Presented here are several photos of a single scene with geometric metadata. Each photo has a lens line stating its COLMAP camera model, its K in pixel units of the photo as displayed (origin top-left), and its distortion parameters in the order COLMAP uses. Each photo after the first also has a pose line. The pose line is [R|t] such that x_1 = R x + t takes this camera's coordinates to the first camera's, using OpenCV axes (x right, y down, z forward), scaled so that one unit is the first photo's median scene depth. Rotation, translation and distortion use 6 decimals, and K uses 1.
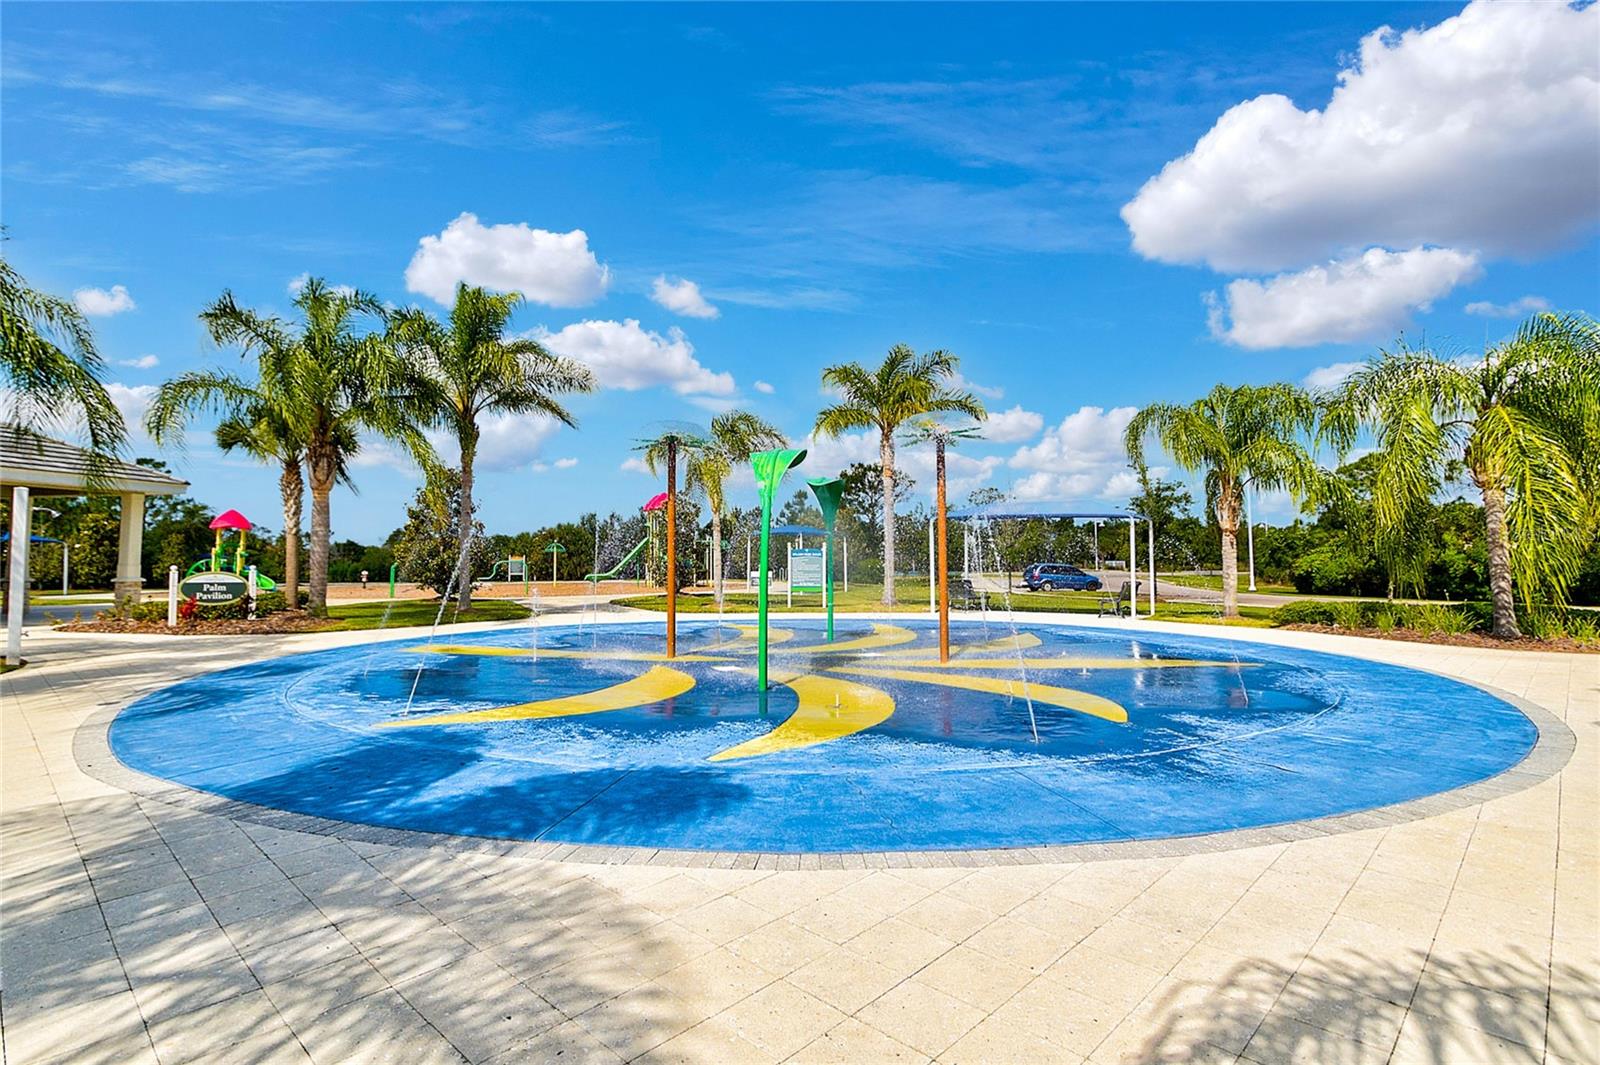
lens RADIAL K [[801.8, 0, 800.0], [0, 801.8, 532.5], [0, 0, 1]] dist [0.000418, 0.000048]
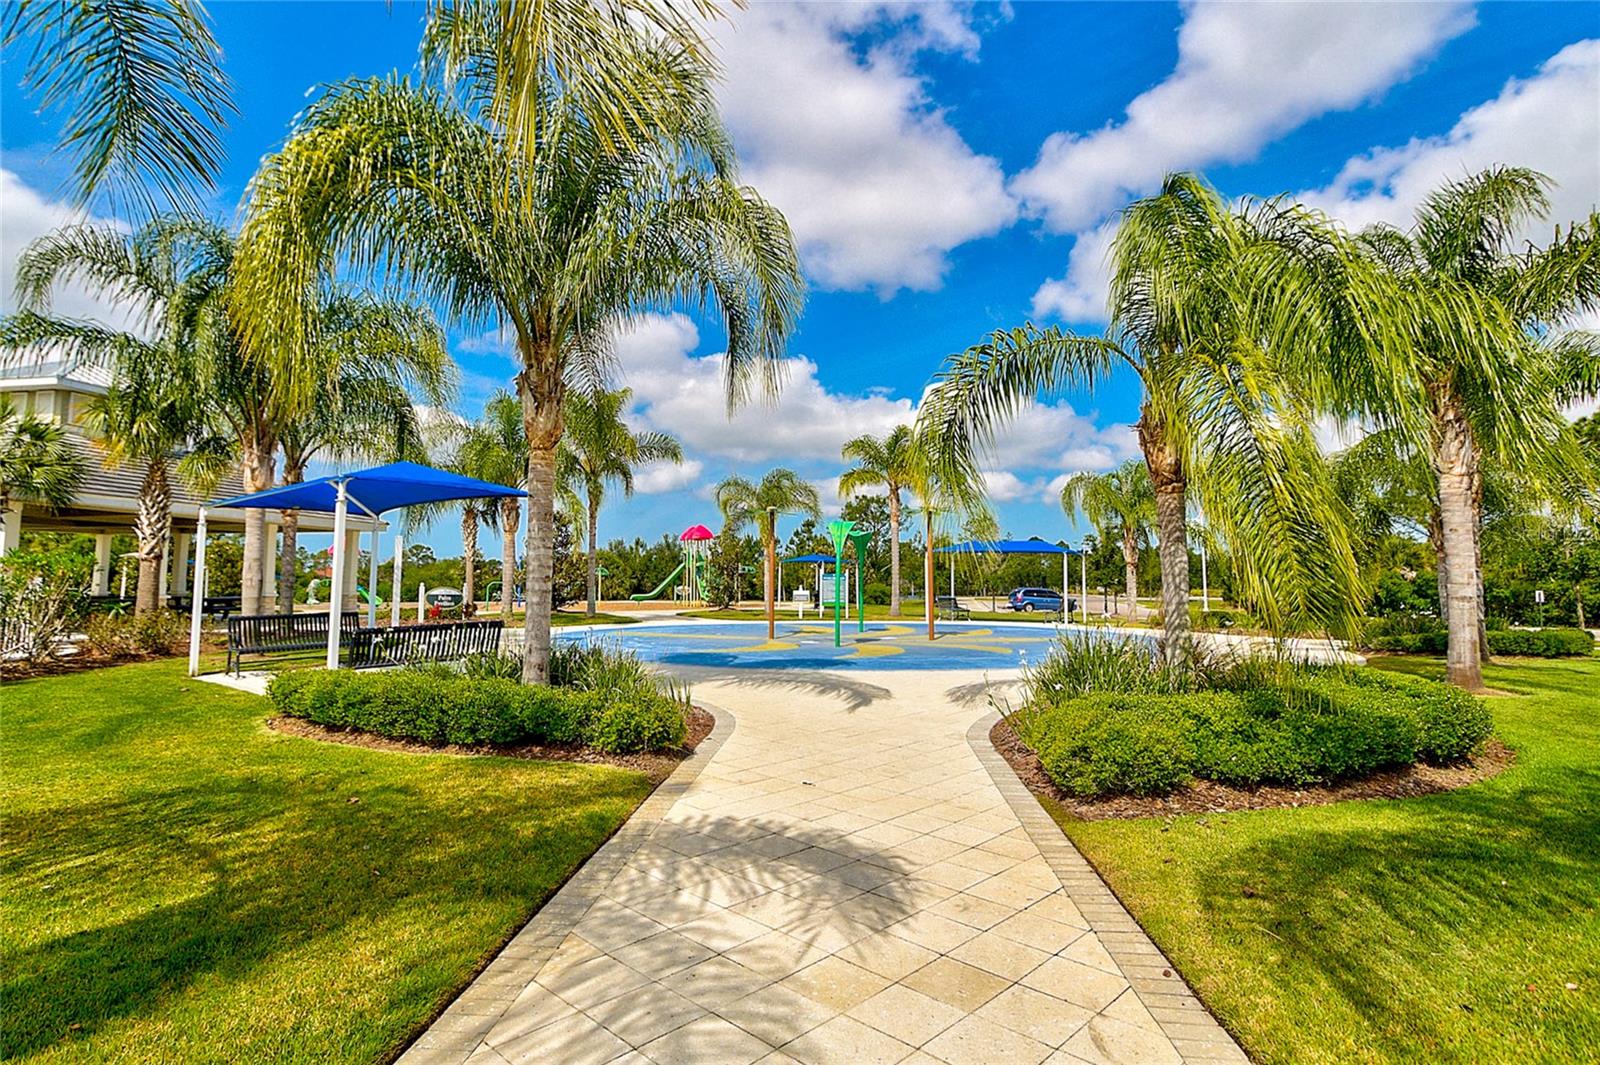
lens RADIAL K [[838.0, 0, 800.0], [0, 838.0, 532.5], [0, 0, 1]] dist [-0.000901, -0.000094]
pose [[0.999959, 0.005701, 0.007004, -0.028553], [-0.005501, 0.999585, -0.028283, -0.004580], [-0.007163, 0.028244, 0.999575, -0.201549]]
